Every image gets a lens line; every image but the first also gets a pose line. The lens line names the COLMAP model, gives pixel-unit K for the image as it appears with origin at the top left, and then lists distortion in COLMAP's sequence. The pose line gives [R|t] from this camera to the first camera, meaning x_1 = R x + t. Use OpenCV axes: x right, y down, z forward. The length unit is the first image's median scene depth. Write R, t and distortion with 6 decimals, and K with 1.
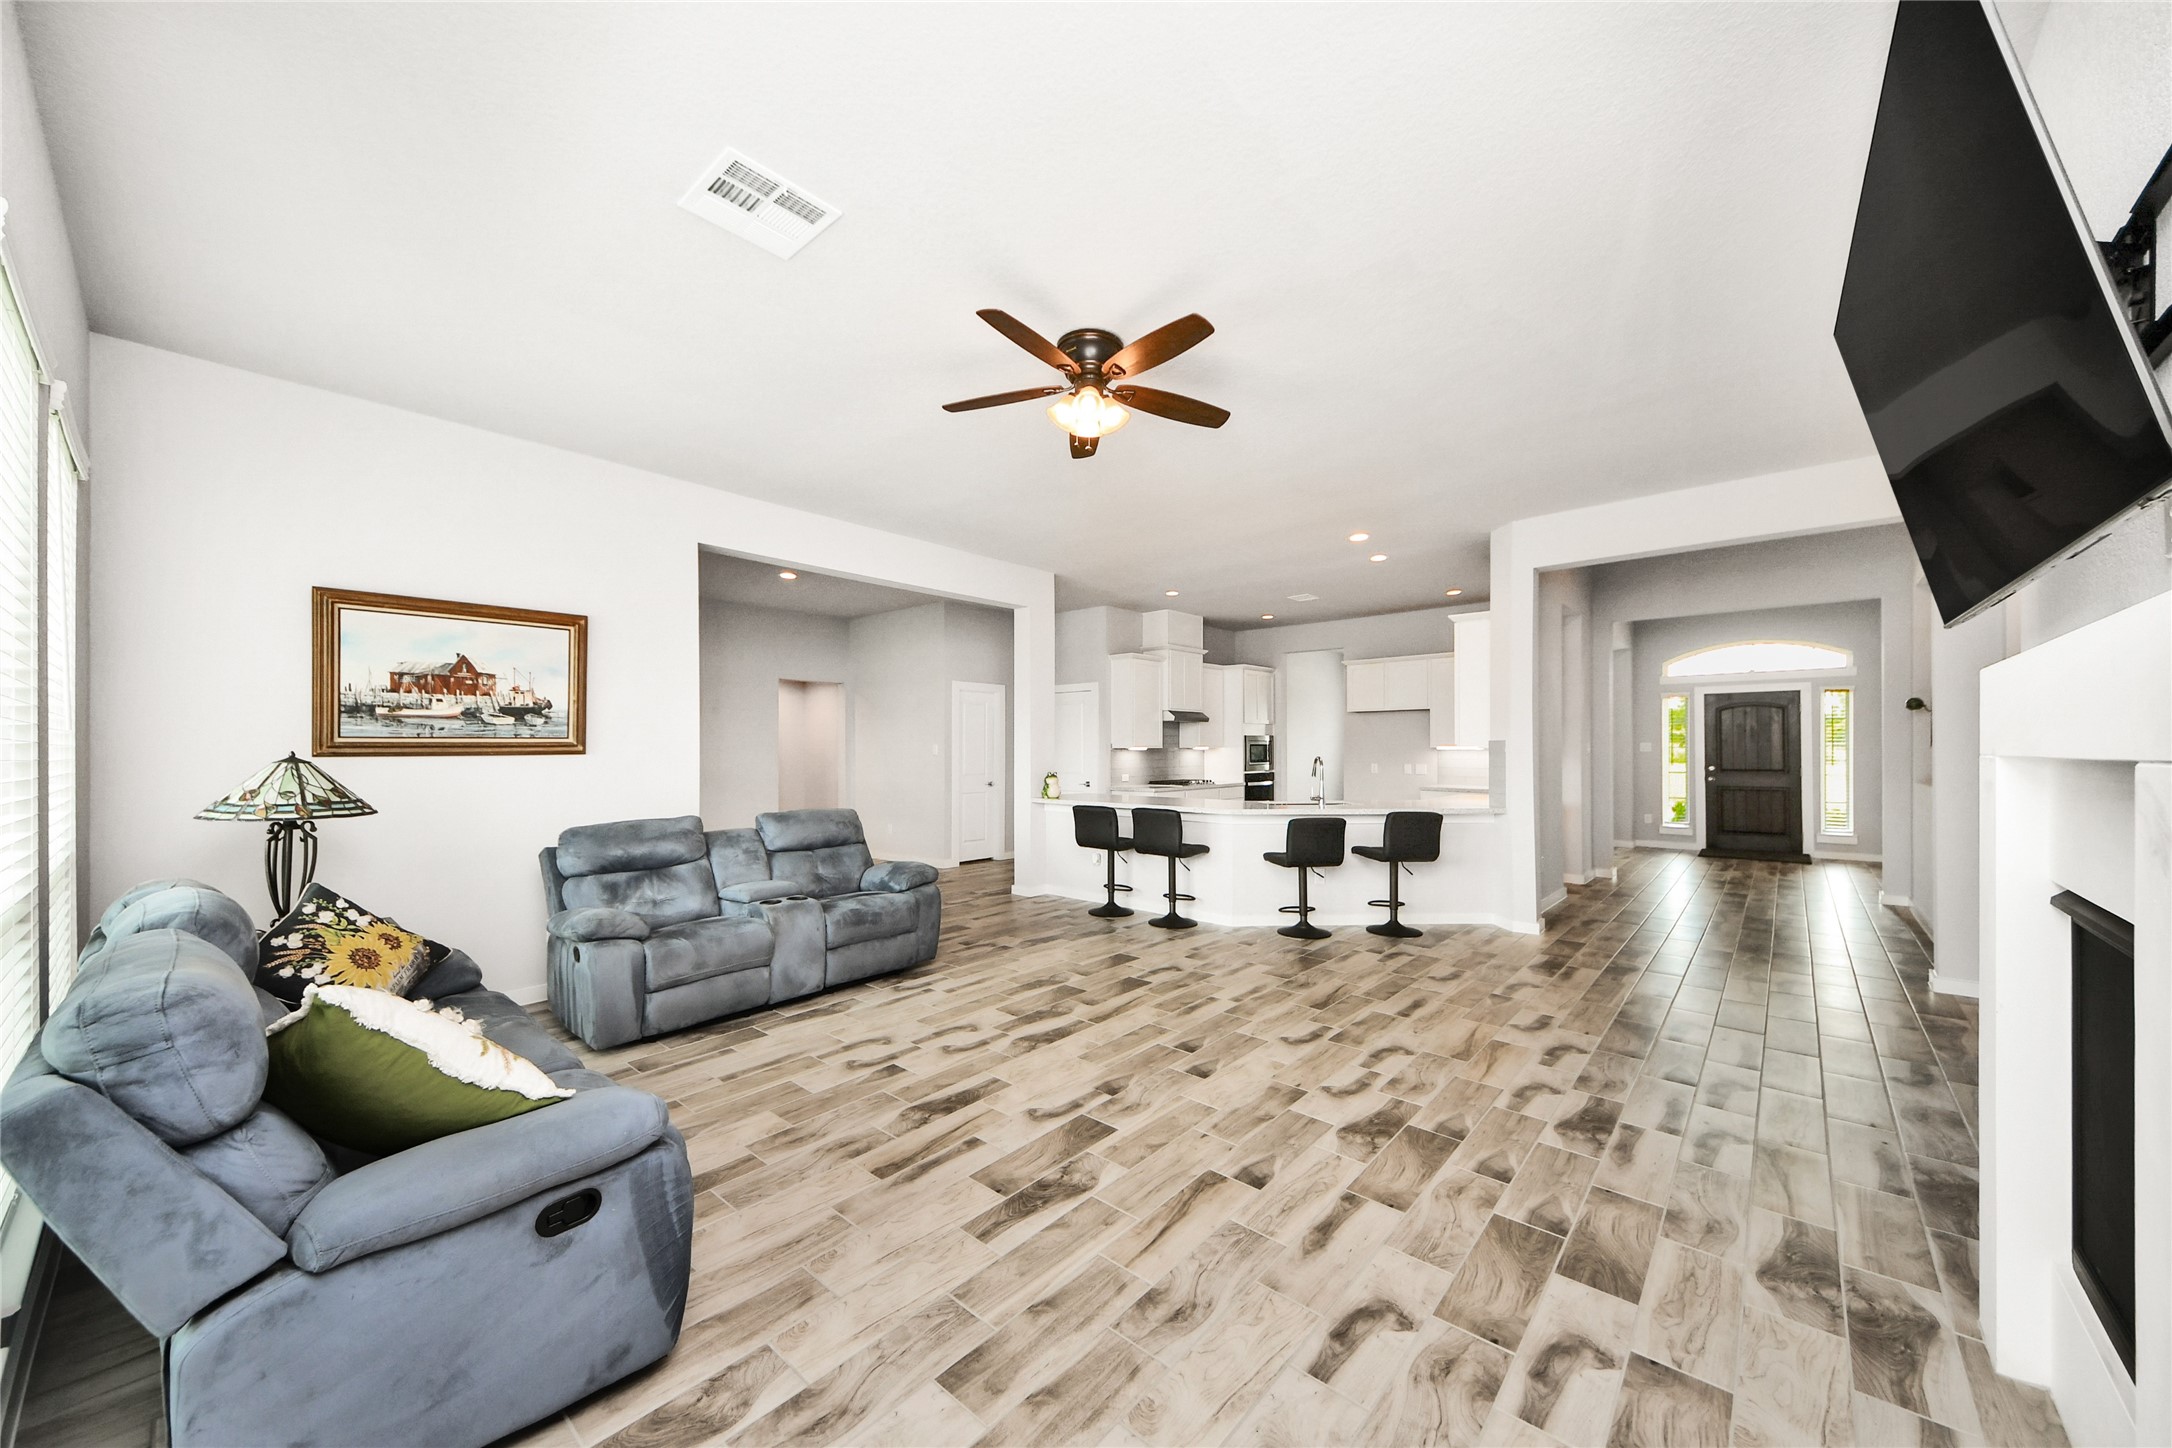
lens RADIAL K [[780.6, 0, 1102.5], [0, 780.6, 737.4], [0, 0, 1]] dist [0.038690, -0.022444]
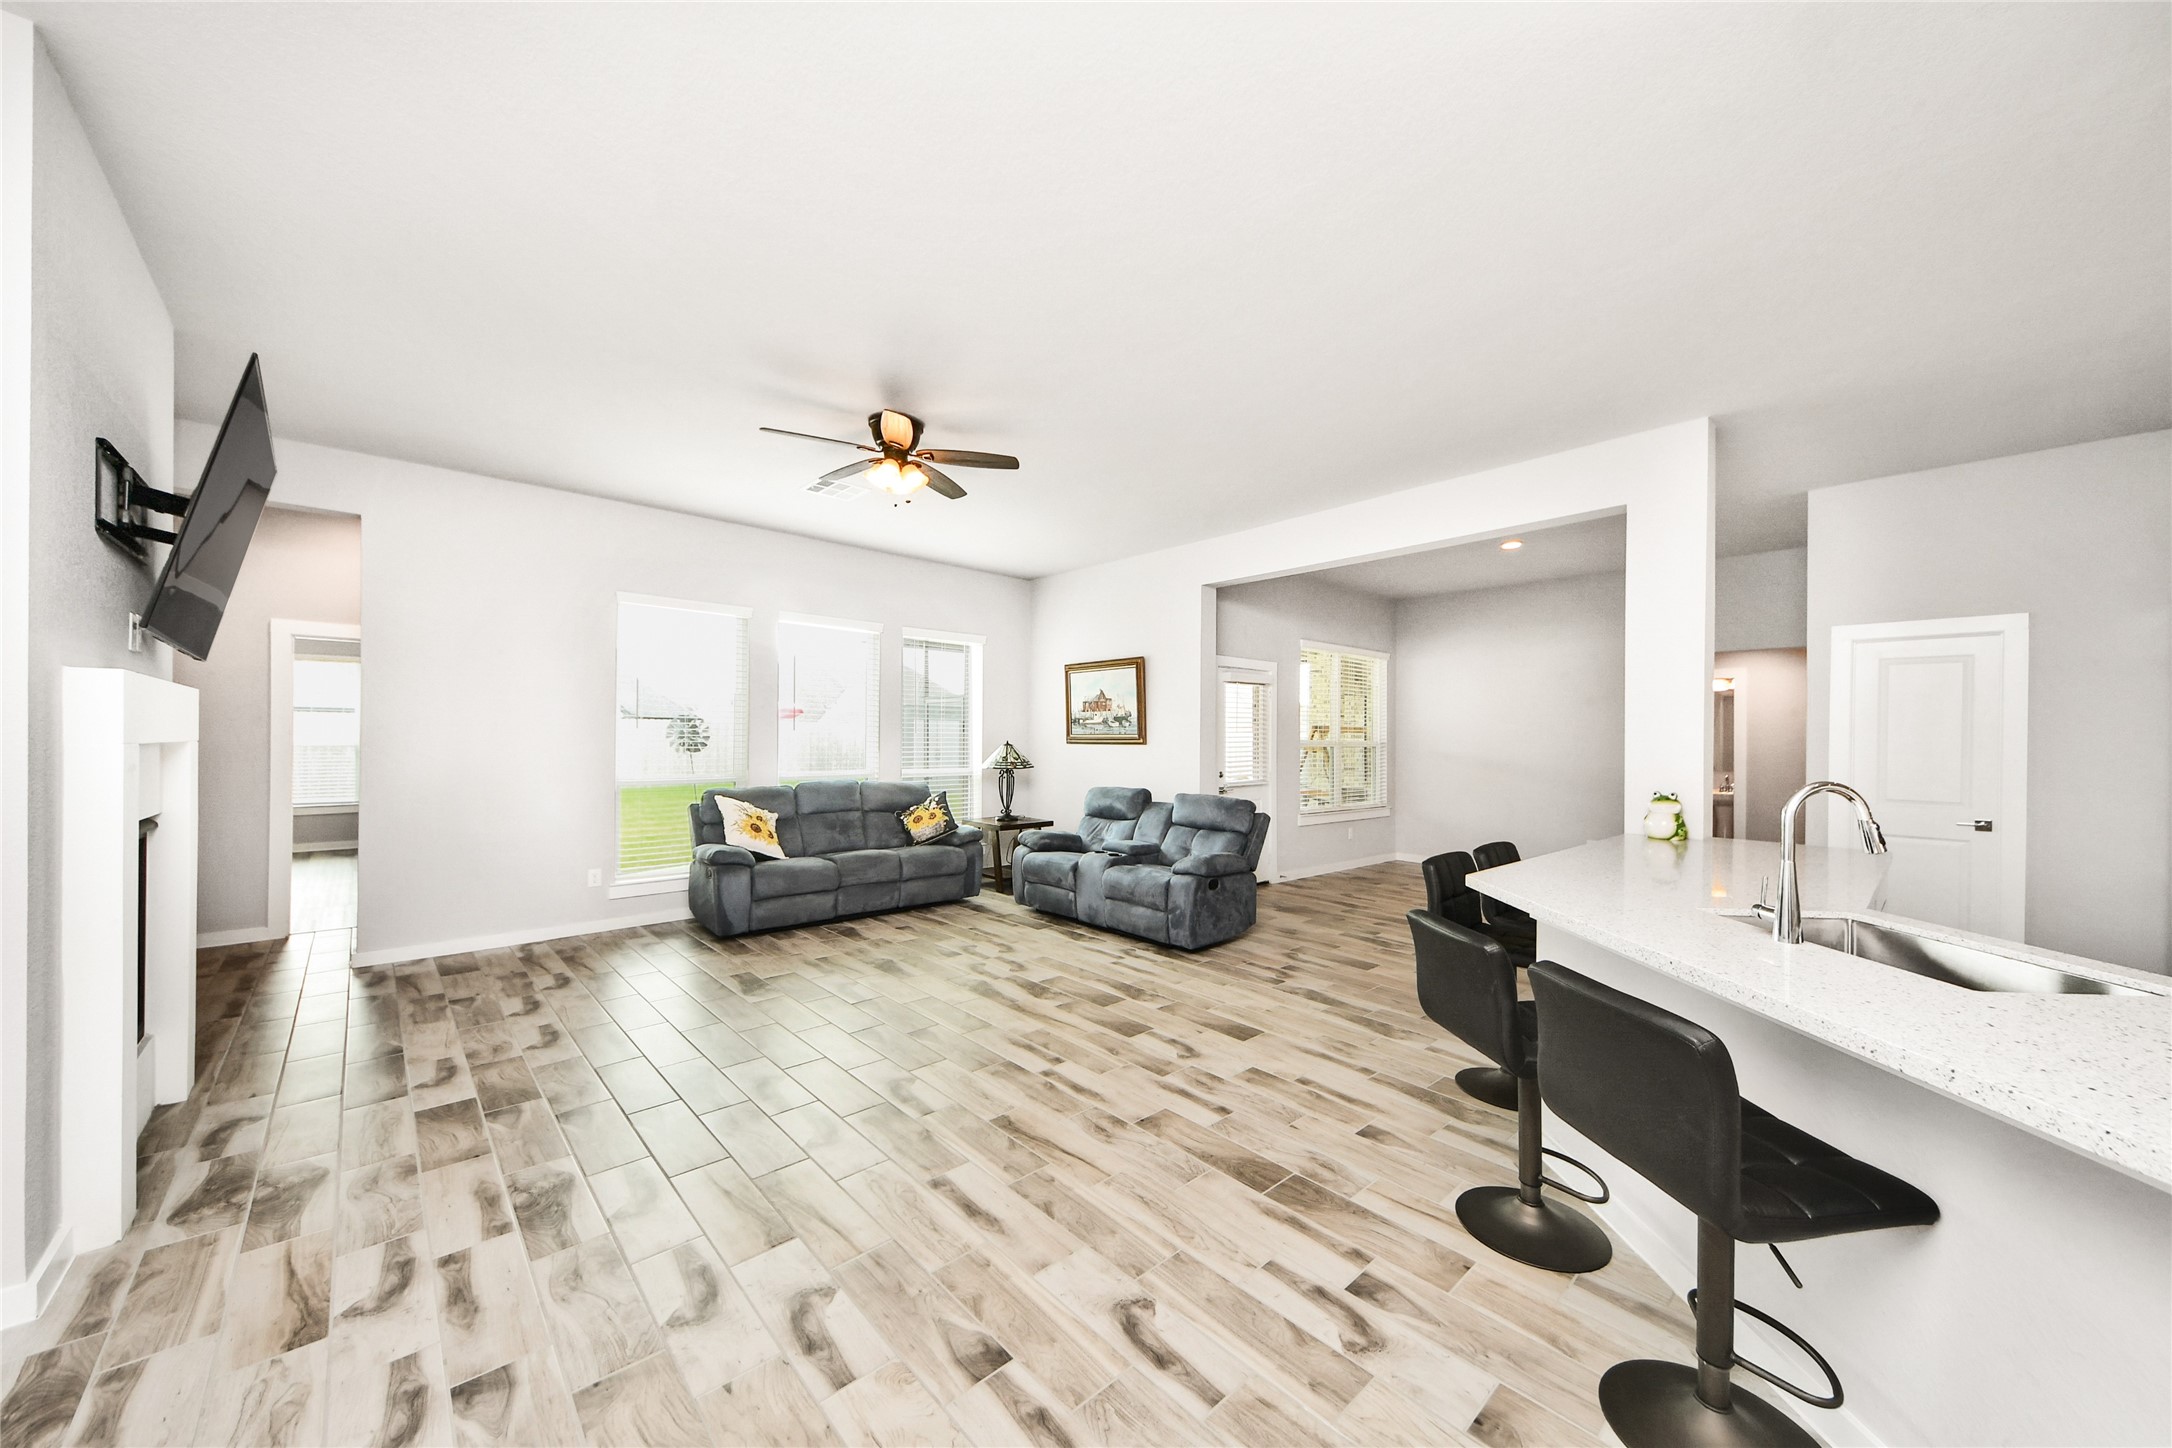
lens RADIAL K [[780.6, 0, 1102.5], [0, 780.6, 737.4], [0, 0, 1]] dist [0.038690, -0.022444]
pose [[-0.109781, -0.000931, -0.993955, 1.027135], [0.002737, 0.999995, -0.001239, 0.009518], [0.993952, -0.002857, -0.109778, 1.251300]]
